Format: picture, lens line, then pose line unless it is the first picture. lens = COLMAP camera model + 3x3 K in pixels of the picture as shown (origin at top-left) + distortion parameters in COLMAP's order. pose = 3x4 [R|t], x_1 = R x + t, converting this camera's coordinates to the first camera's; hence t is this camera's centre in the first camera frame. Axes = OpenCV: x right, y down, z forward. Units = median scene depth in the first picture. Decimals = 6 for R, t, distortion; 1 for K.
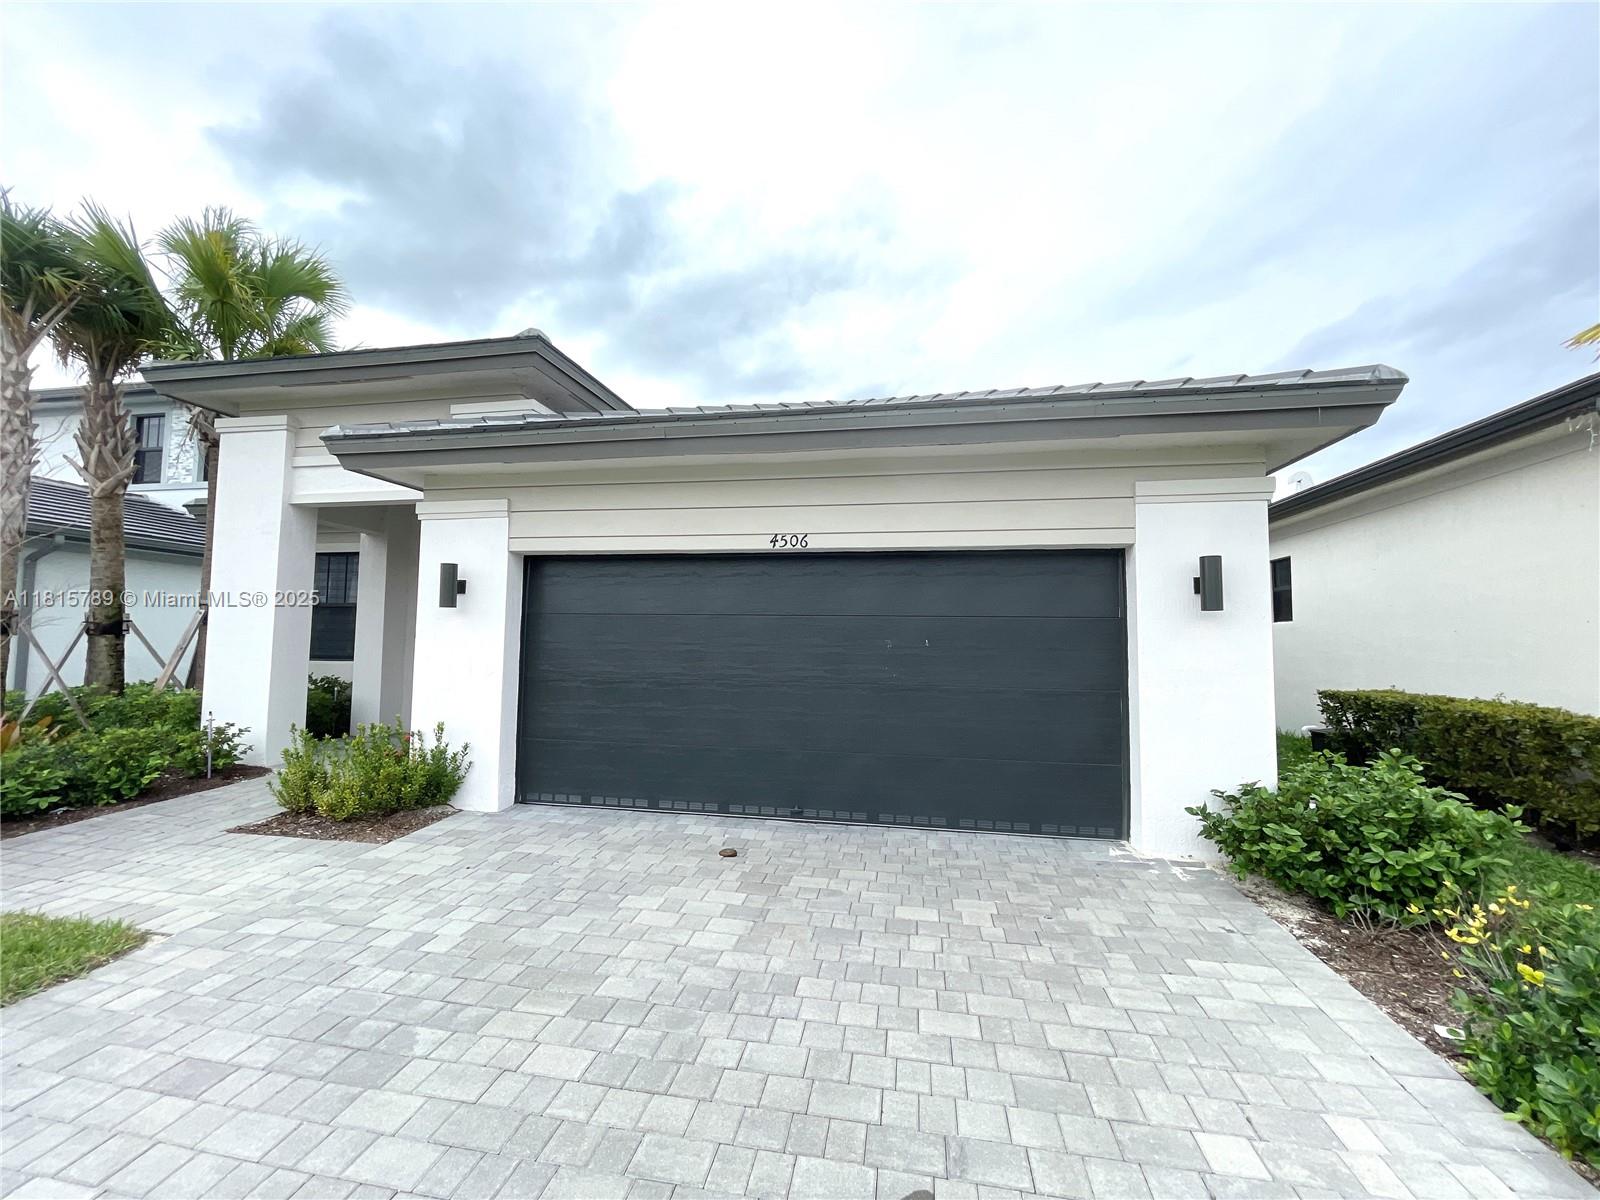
lens RADIAL K [[645.9, 0, 799.2], [0, 645.9, 603.7], [0, 0, 1]] dist [-0.001366, -0.000130]
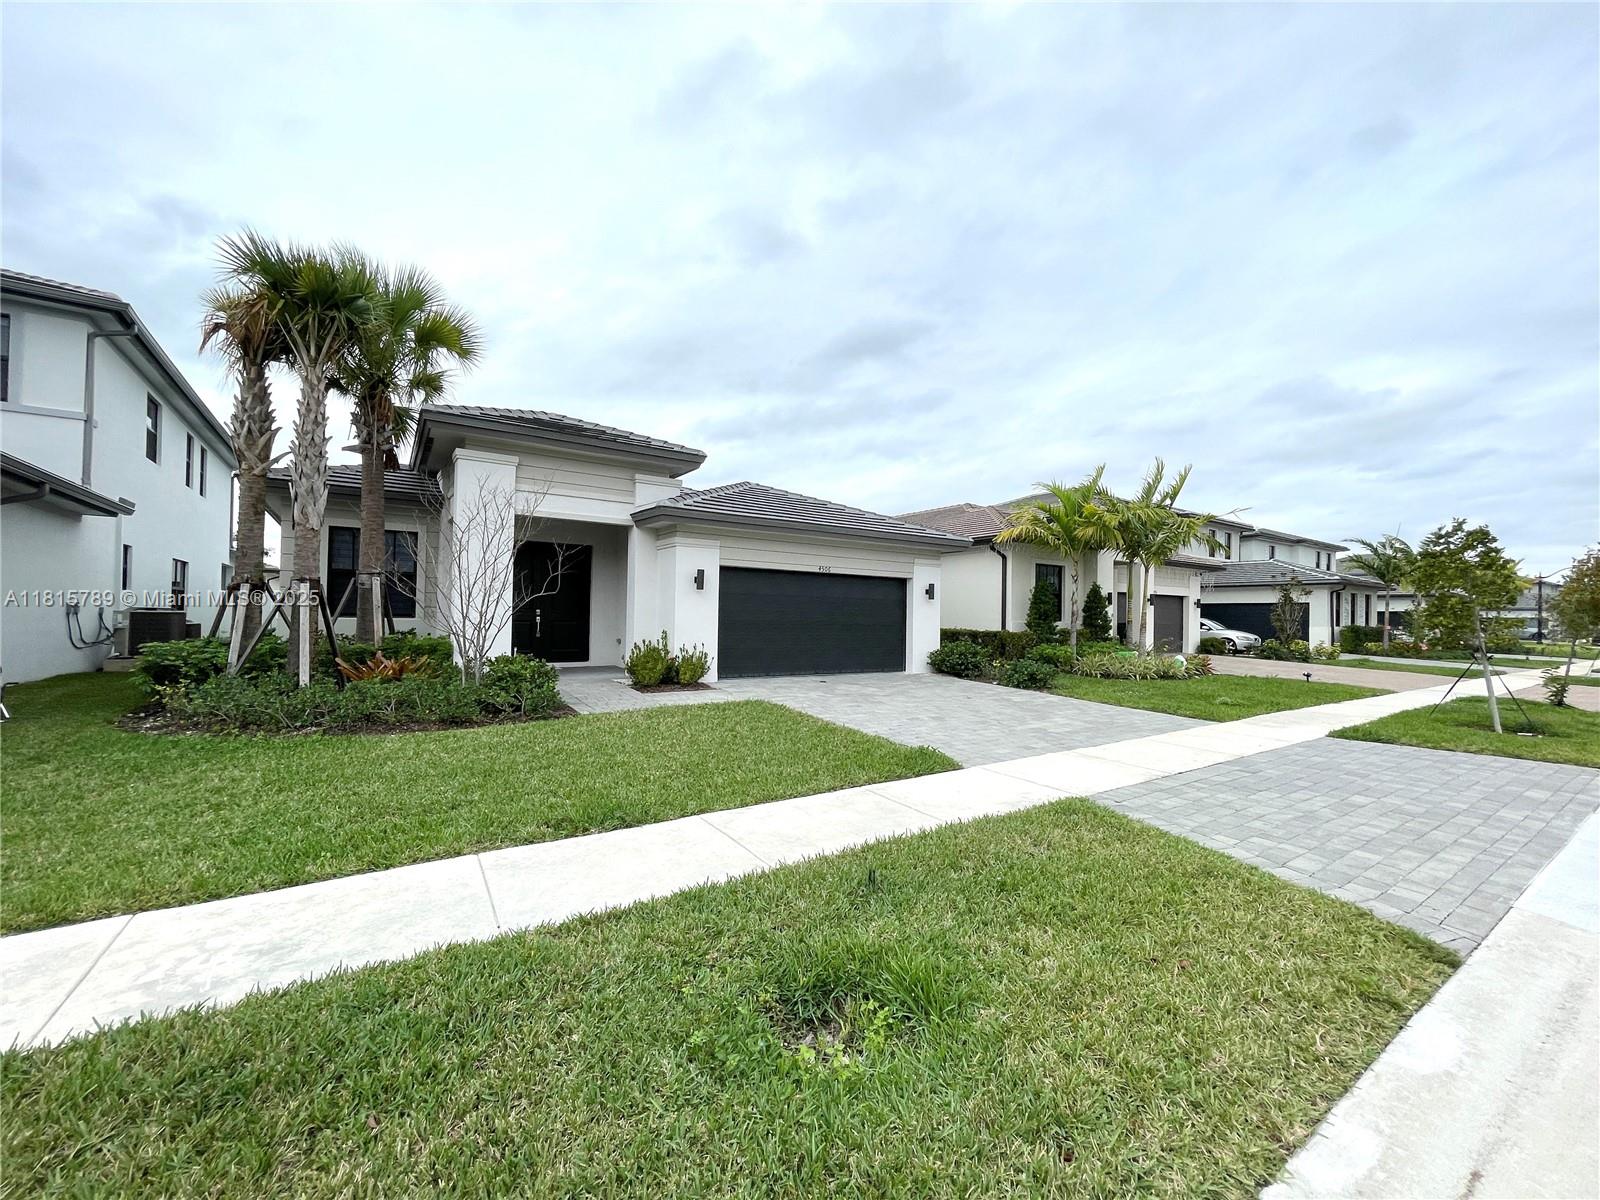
lens RADIAL K [[645.9, 0, 799.2], [0, 645.9, 603.7], [0, 0, 1]] dist [-0.001366, -0.000130]
pose [[0.710791, 0.012730, 0.703288, -2.052084], [-0.048861, 0.998315, 0.031313, -0.035272], [-0.701704, -0.056620, 0.710215, -0.862360]]
